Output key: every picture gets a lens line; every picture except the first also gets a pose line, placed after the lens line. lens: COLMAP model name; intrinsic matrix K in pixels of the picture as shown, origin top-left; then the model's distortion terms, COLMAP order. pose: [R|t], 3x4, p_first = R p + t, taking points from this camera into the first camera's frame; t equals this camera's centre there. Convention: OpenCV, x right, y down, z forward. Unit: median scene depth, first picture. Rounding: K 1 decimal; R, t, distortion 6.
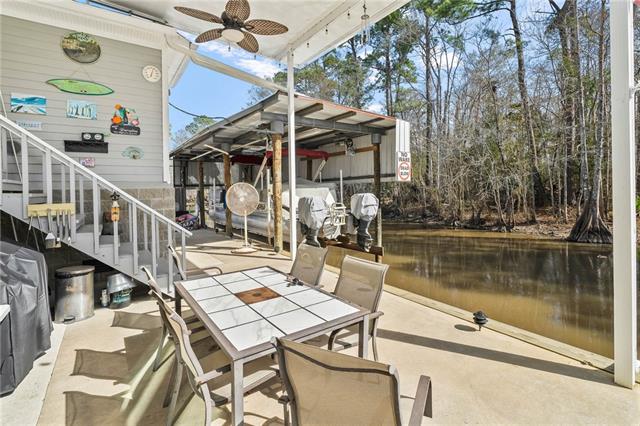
lens RADIAL K [[294.7, 0, 319.9], [0, 294.7, 188.0], [0, 0, 1]] dist [-0.002119, -0.000221]
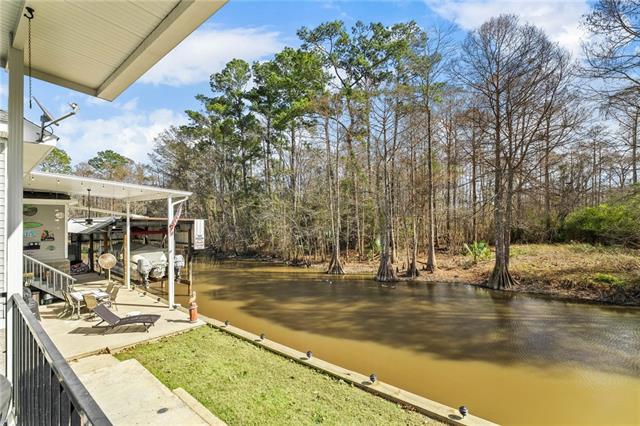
lens RADIAL K [[297.2, 0, 320.0], [0, 297.2, 216.4], [0, 0, 1]] dist [-0.002619, -0.000329]
pose [[0.972946, 0.015870, 0.230487, 1.015537], [-0.014035, 0.999855, -0.009599, -0.395225], [-0.230606, 0.006104, 0.973028, -1.997937]]
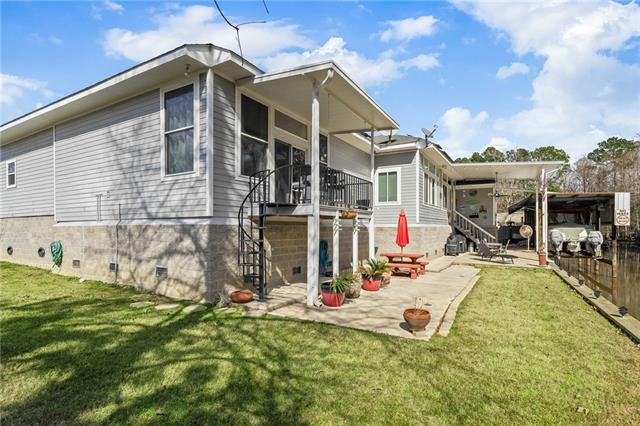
lens RADIAL K [[321.1, 0, 320.8], [0, 321.1, 221.3], [0, 0, 1]] dist [-0.000302, 0.000132]
pose [[0.386970, 0.009052, -0.922048, 2.279938], [-0.003242, 0.999959, 0.008456, -0.097307], [0.922087, -0.000282, 0.386983, -2.454766]]
